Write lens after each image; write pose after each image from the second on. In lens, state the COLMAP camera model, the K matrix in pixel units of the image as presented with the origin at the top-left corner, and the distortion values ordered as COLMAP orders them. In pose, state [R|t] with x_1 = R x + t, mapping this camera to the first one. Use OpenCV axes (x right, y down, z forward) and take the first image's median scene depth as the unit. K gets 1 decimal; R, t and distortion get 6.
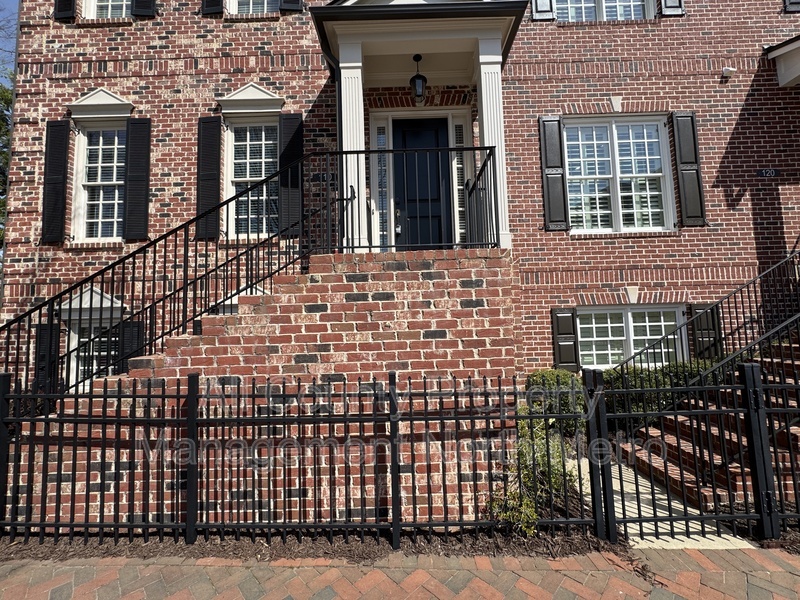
lens RADIAL K [[319.4, 0, 400.2], [0, 319.4, 298.6], [0, 0, 1]] dist [-0.001765, -0.000373]
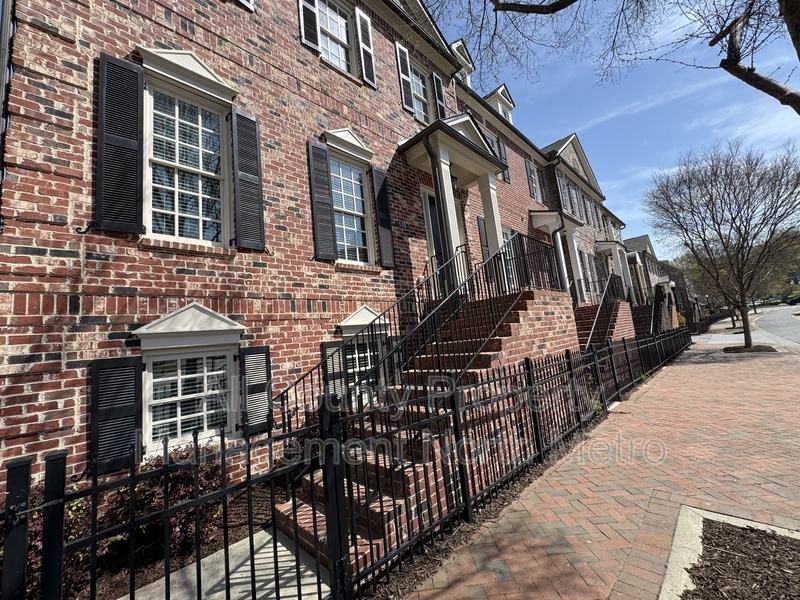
lens RADIAL K [[319.4, 0, 401.4], [0, 319.4, 299.5], [0, 0, 1]] dist [-0.001765, -0.000373]
pose [[0.705317, 0.051858, 0.706993, -1.132816], [0.030366, 0.994195, -0.103219, 0.045014], [-0.708242, 0.094271, 0.699647, 0.143146]]
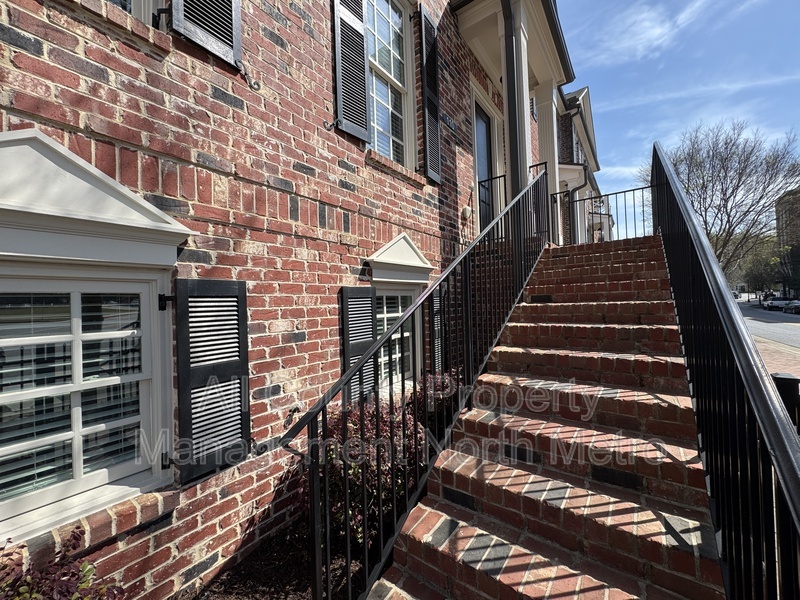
lens RADIAL K [[319.4, 0, 398.8], [0, 319.4, 299.6], [0, 0, 1]] dist [-0.001765, -0.000373]
pose [[0.600472, 0.021661, 0.799352, -0.977616], [-0.046105, 0.998908, 0.007566, 0.078046], [-0.798315, -0.041397, 0.600815, 0.599231]]
